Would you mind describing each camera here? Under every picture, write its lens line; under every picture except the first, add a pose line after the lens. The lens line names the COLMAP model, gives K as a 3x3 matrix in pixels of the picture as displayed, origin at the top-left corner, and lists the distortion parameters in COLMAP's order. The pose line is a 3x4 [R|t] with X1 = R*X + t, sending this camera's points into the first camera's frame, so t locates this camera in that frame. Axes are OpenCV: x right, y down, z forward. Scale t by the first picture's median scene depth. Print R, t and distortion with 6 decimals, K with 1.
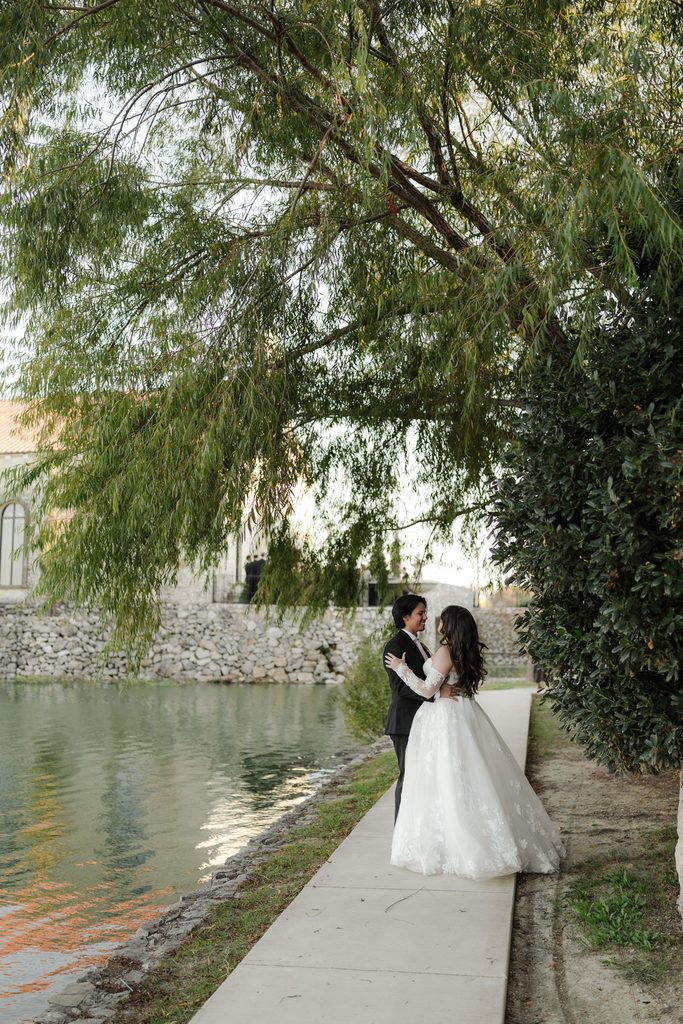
lens RADIAL K [[959.5, 0, 341.5], [0, 959.5, 512.0], [0, 0, 1]] dist [-0.019429, -0.016797]
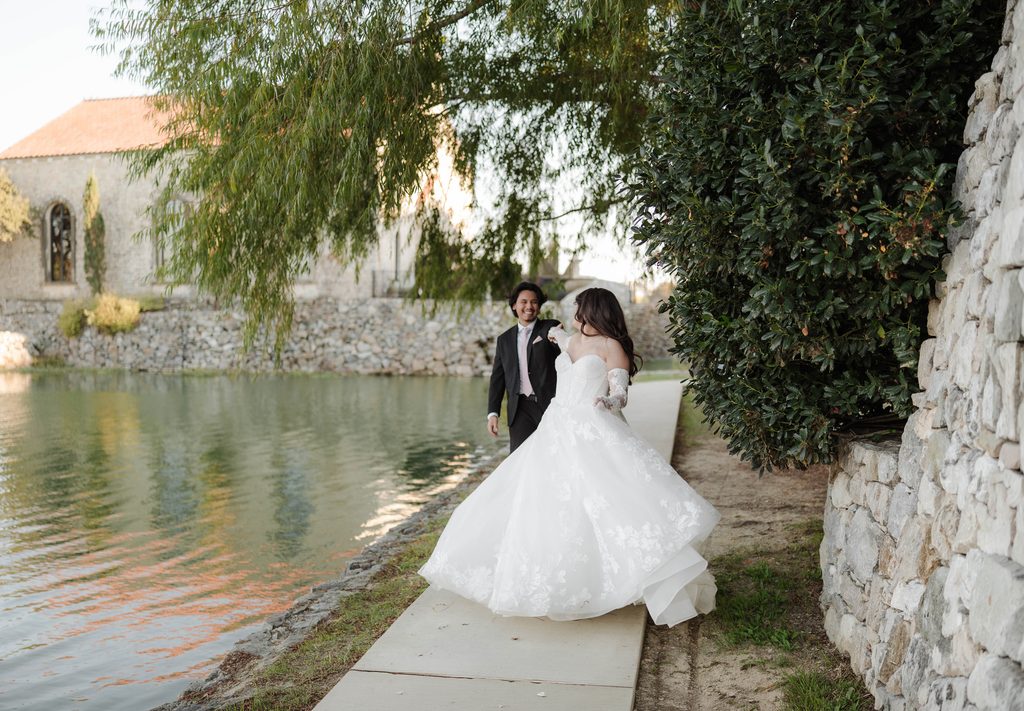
lens RADIAL K [[919.1, 0, 496.3], [0, 919.1, 356.8], [0, 0, 1]] dist [-0.016815, -0.011833]
pose [[0.999933, 0.000462, -0.011587, 0.037127], [0.001340, 0.987905, 0.155055, 0.024910], [0.011518, -0.155060, 0.987838, 0.122336]]
